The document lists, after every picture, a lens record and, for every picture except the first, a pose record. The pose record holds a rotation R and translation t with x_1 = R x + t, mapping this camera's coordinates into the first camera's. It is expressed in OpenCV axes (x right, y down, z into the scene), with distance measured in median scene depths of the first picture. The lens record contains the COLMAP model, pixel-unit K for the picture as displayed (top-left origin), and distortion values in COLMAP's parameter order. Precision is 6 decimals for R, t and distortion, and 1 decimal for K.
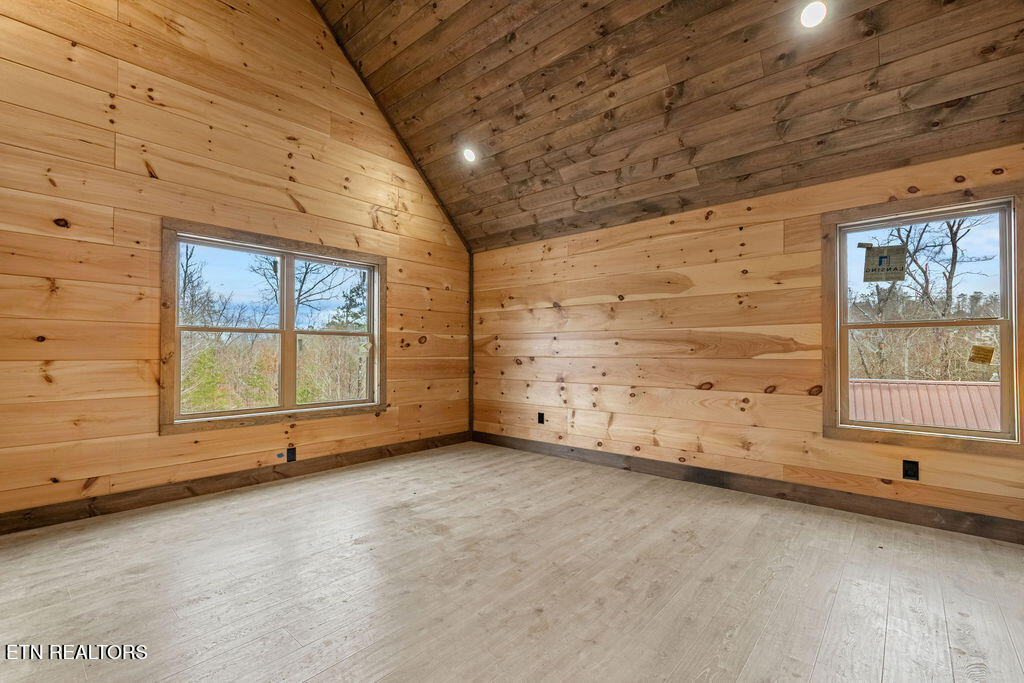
lens RADIAL K [[455.4, 0, 512.8], [0, 455.4, 345.6], [0, 0, 1]] dist [-0.002939, -0.001205]
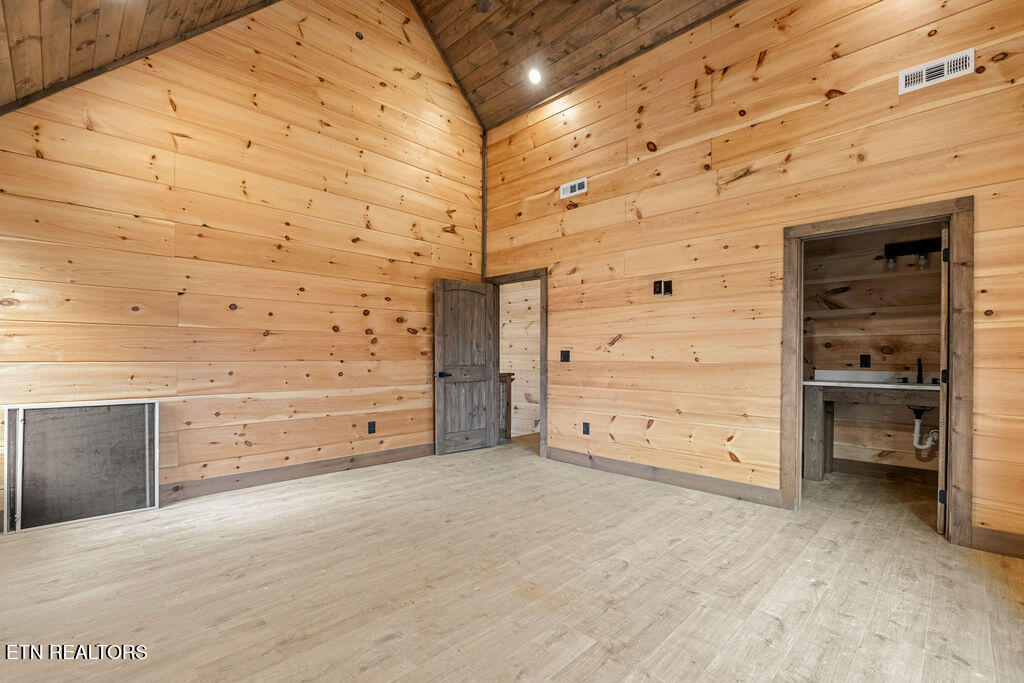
lens RADIAL K [[455.4, 0, 511.1], [0, 455.4, 350.1], [0, 0, 1]] dist [-0.002939, -0.001205]
pose [[-0.998098, -0.004183, 0.061506, -0.183820], [-0.005614, 0.999717, -0.023115, 0.022242], [-0.061392, -0.023416, -0.997839, 1.874299]]
